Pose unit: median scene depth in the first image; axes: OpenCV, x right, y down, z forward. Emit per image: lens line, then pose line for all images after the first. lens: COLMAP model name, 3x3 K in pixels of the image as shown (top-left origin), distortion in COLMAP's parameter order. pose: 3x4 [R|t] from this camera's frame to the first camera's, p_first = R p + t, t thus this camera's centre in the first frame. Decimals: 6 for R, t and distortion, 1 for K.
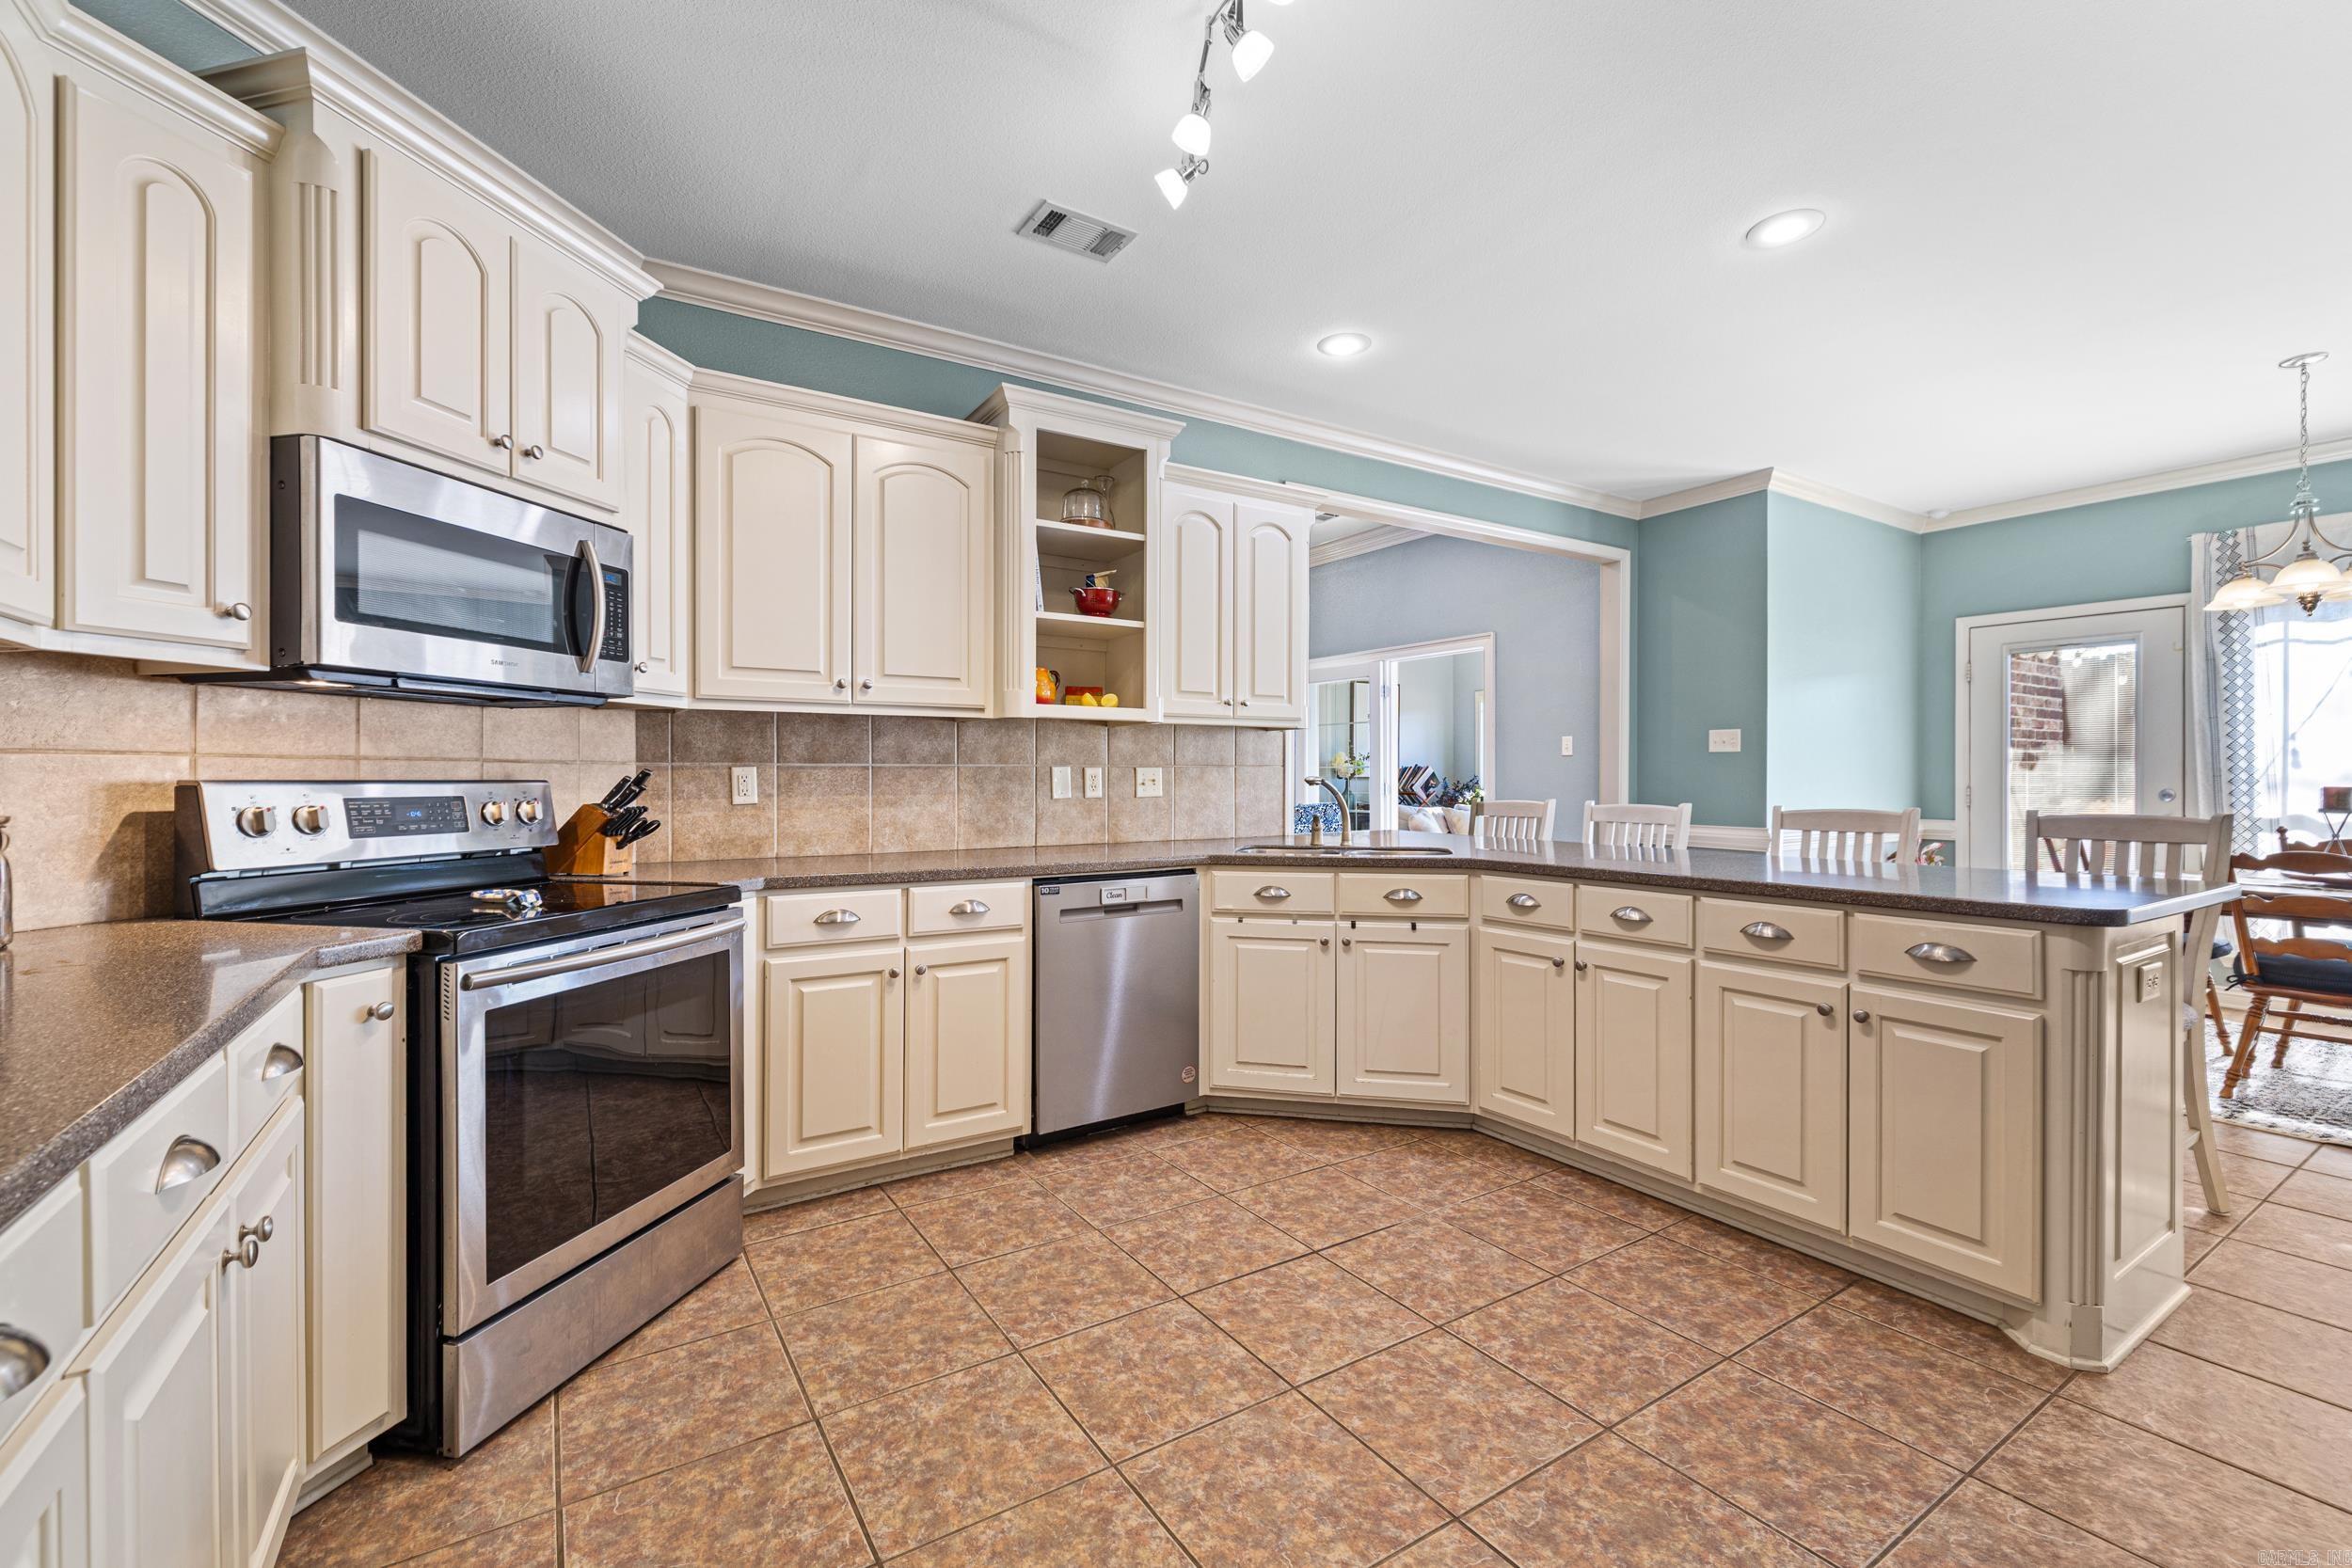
lens RADIAL K [[982.1, 0, 1175.6], [0, 982.1, 773.4], [0, 0, 1]] dist [-0.002670, -0.000662]
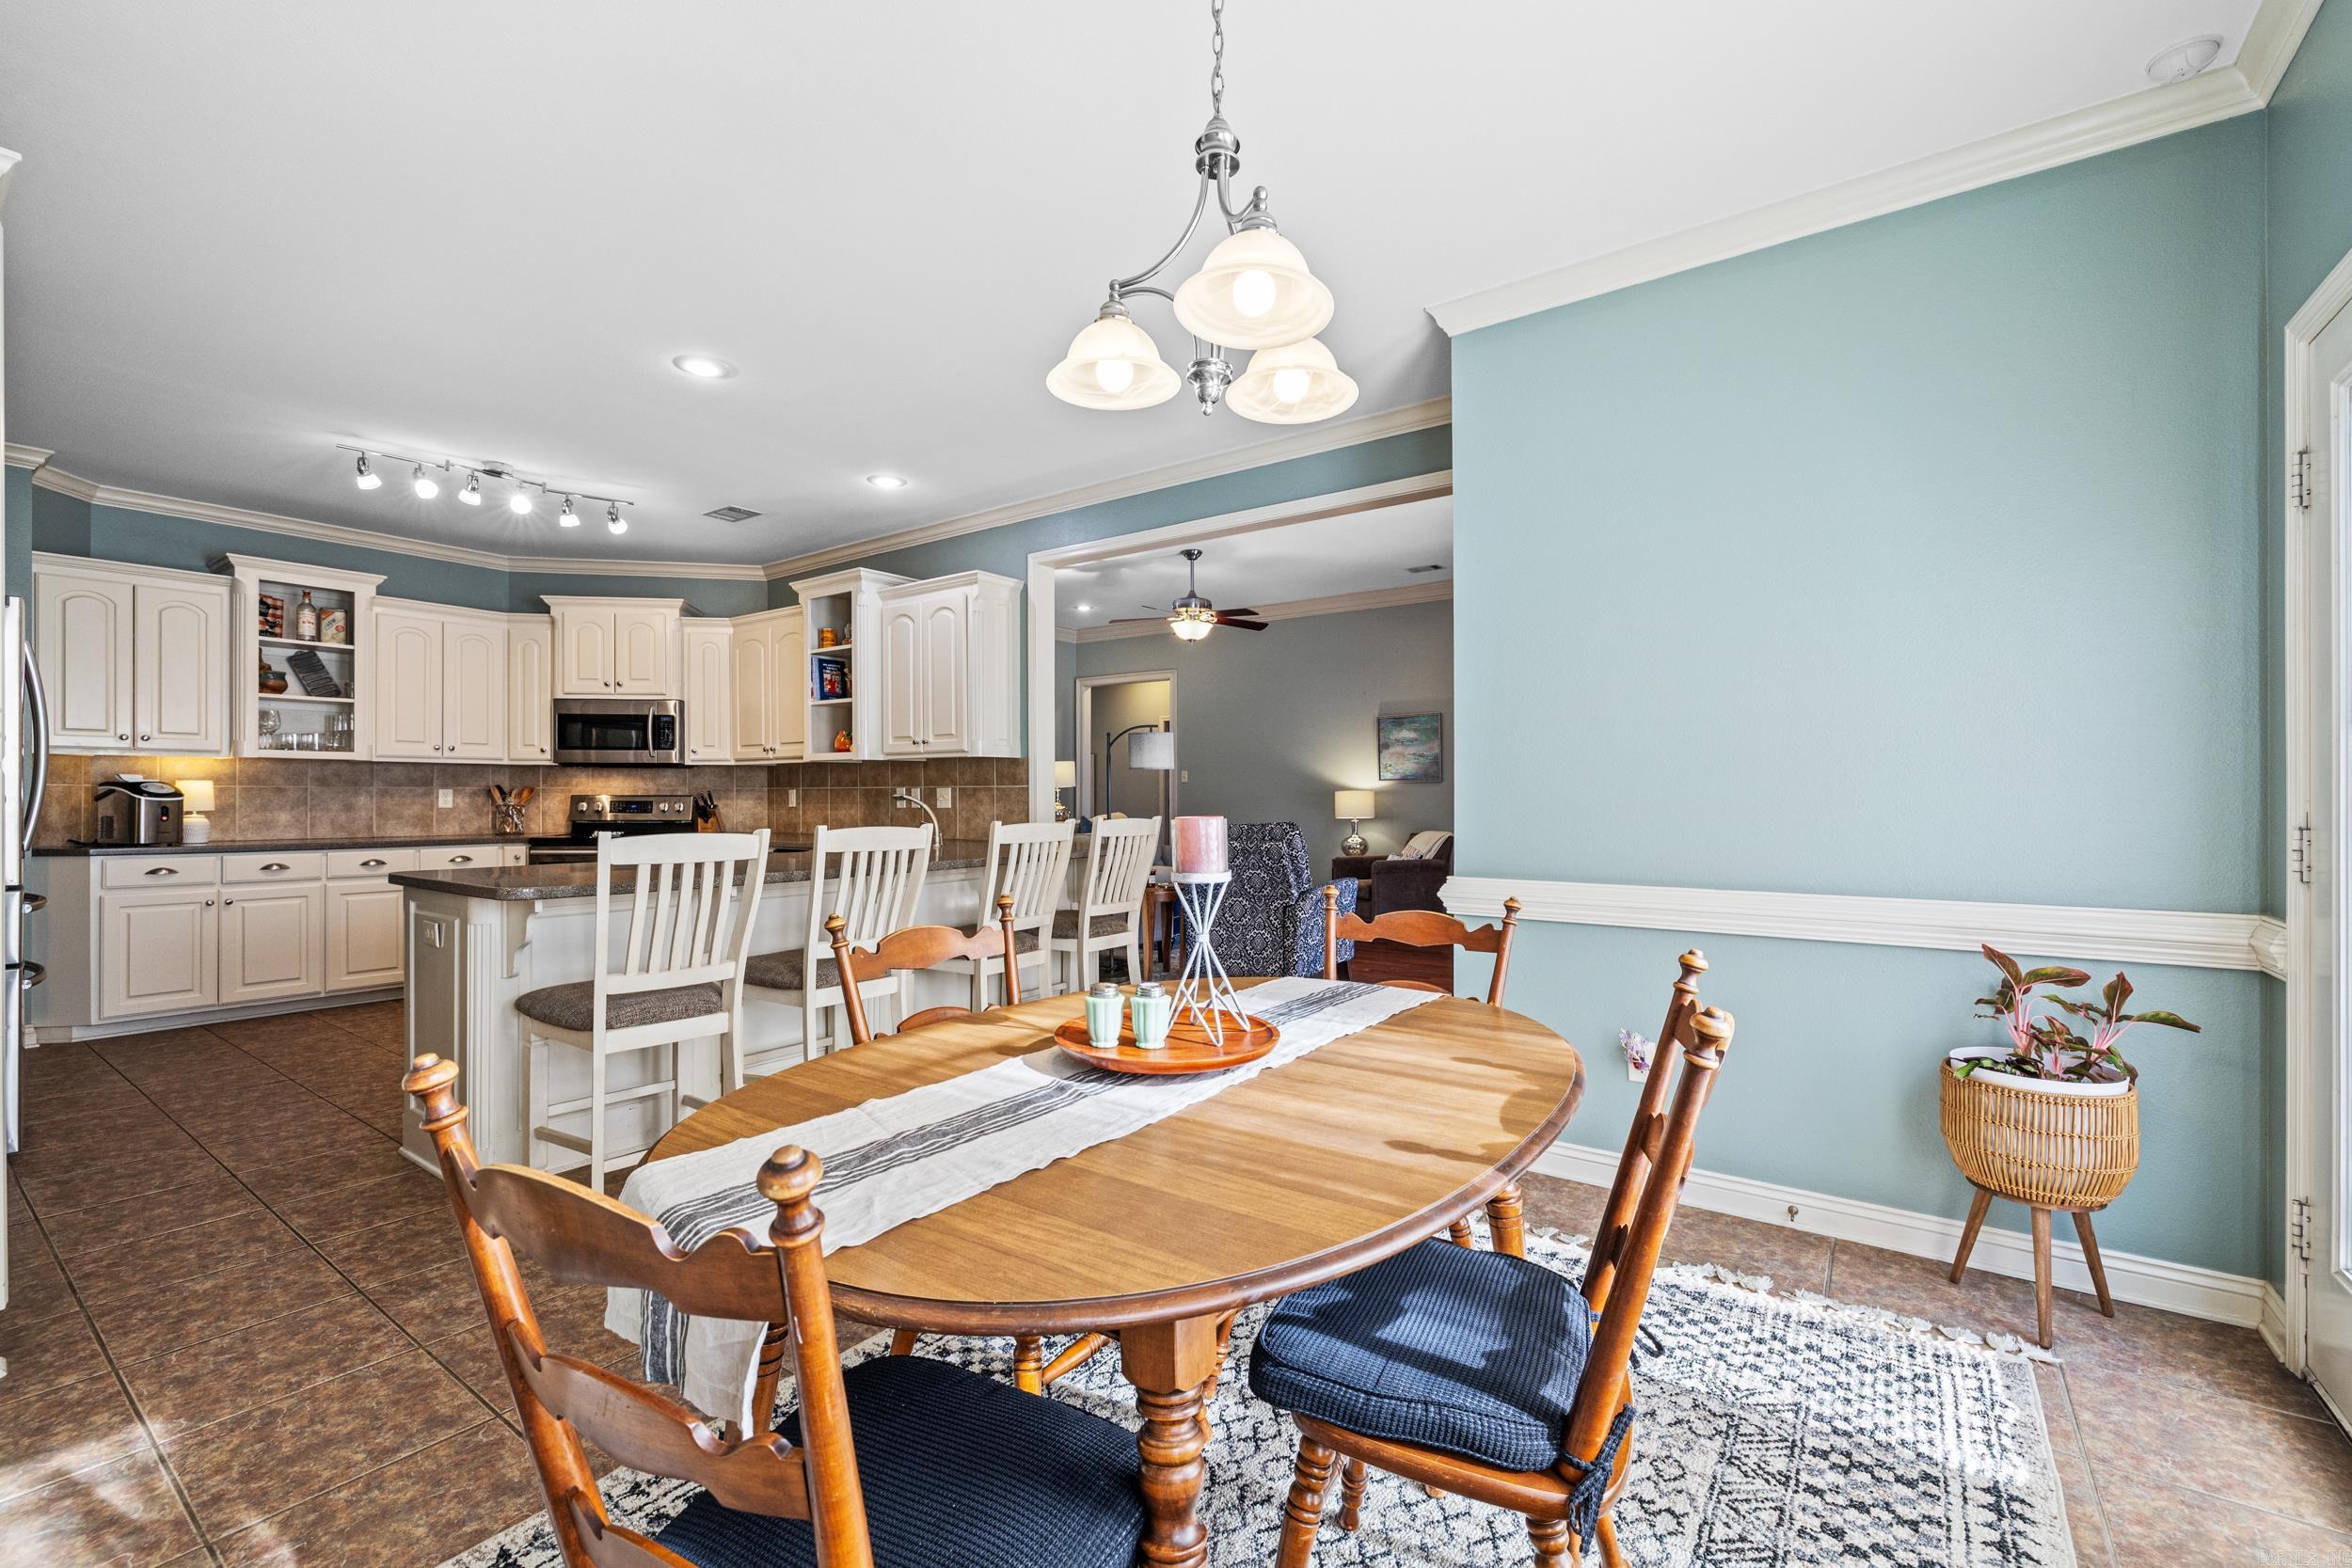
lens RADIAL K [[982.1, 0, 1177.1], [0, 982.1, 790.7], [0, 0, 1]] dist [-0.002670, -0.000662]
pose [[0.376960, -0.002461, -0.926226, 1.638930], [0.003052, 0.999994, -0.001415, 0.001797], [0.926225, -0.002293, 0.376965, 0.874545]]
